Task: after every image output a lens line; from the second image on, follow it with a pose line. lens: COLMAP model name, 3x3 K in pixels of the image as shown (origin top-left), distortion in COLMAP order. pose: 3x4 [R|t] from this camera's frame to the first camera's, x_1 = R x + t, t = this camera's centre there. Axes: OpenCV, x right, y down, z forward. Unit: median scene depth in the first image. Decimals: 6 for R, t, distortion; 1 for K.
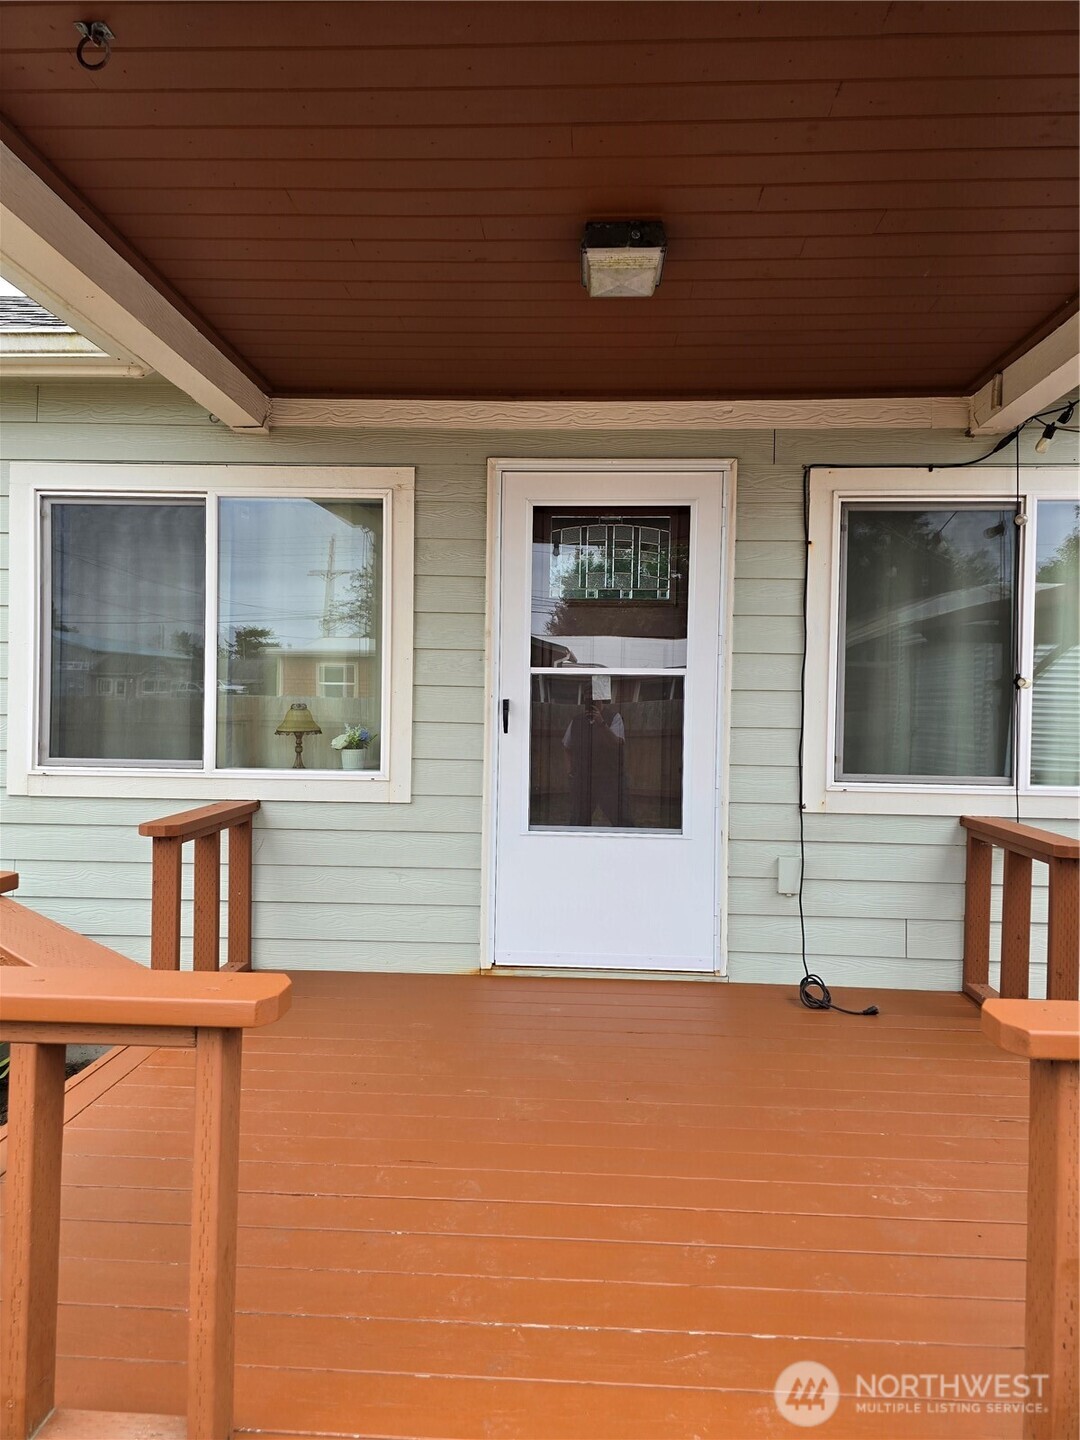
lens RADIAL K [[963.6, 0, 546.1], [0, 963.6, 713.7], [0, 0, 1]] dist [0.066874, -0.083765]
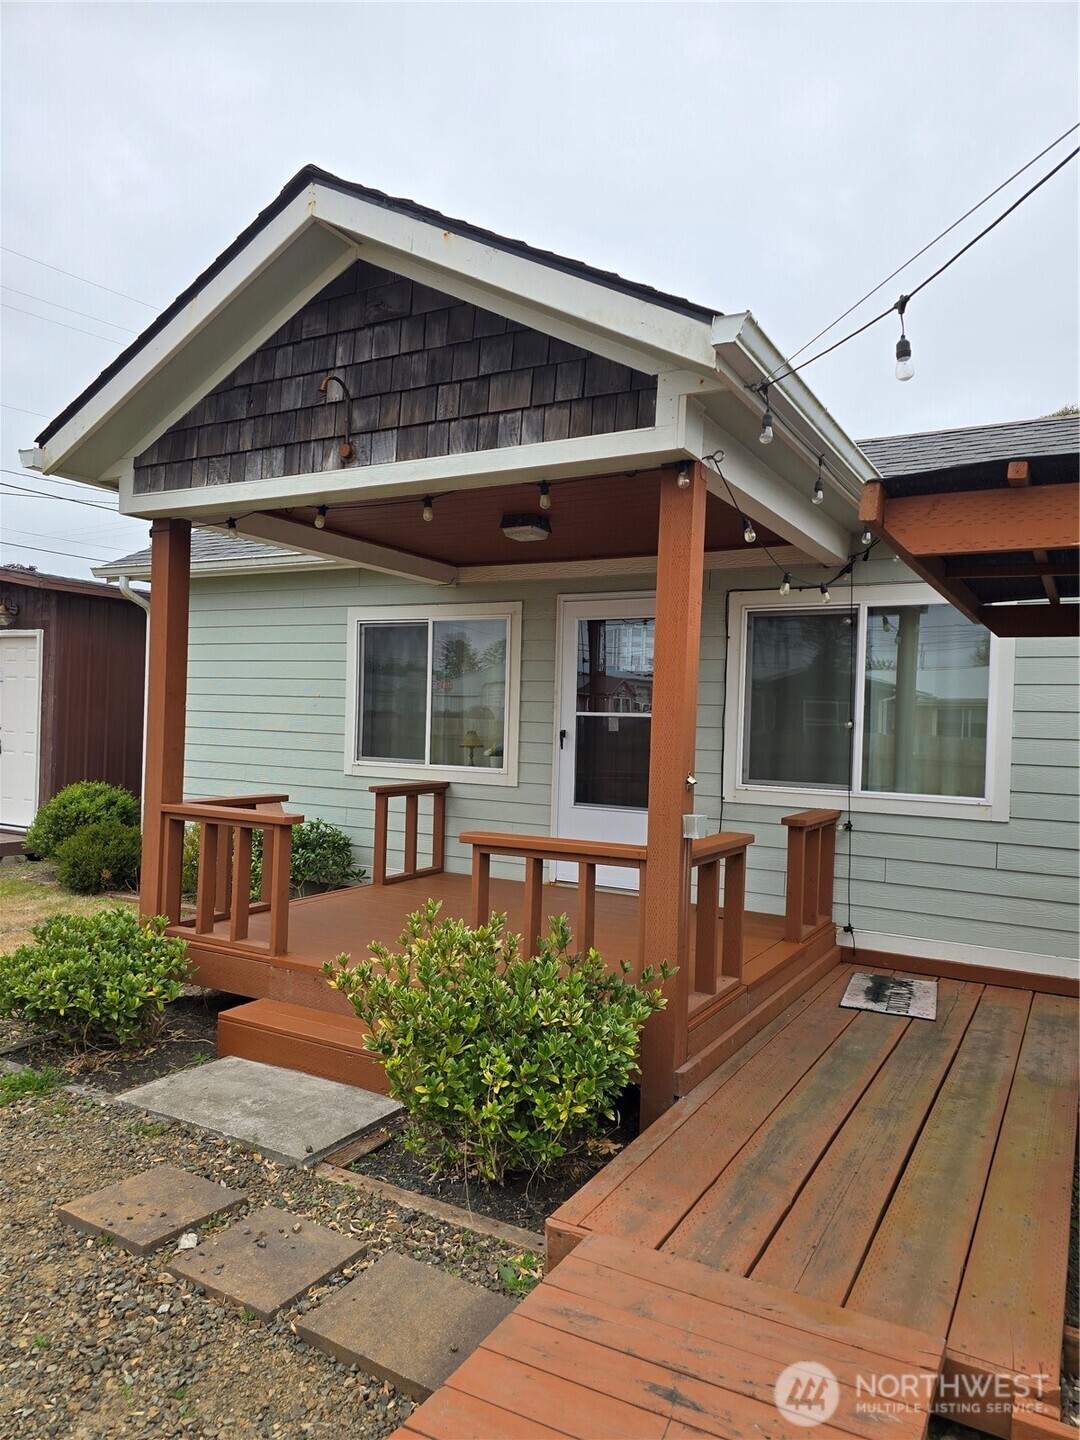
lens RADIAL K [[961.7, 0, 554.6], [0, 961.7, 729.1], [0, 0, 1]] dist [0.059133, -0.052379]
pose [[0.892362, 0.014647, -0.451082, 0.737407], [-0.019789, 0.999782, -0.006685, -0.004446], [0.450886, 0.014892, 0.892458, -0.578672]]
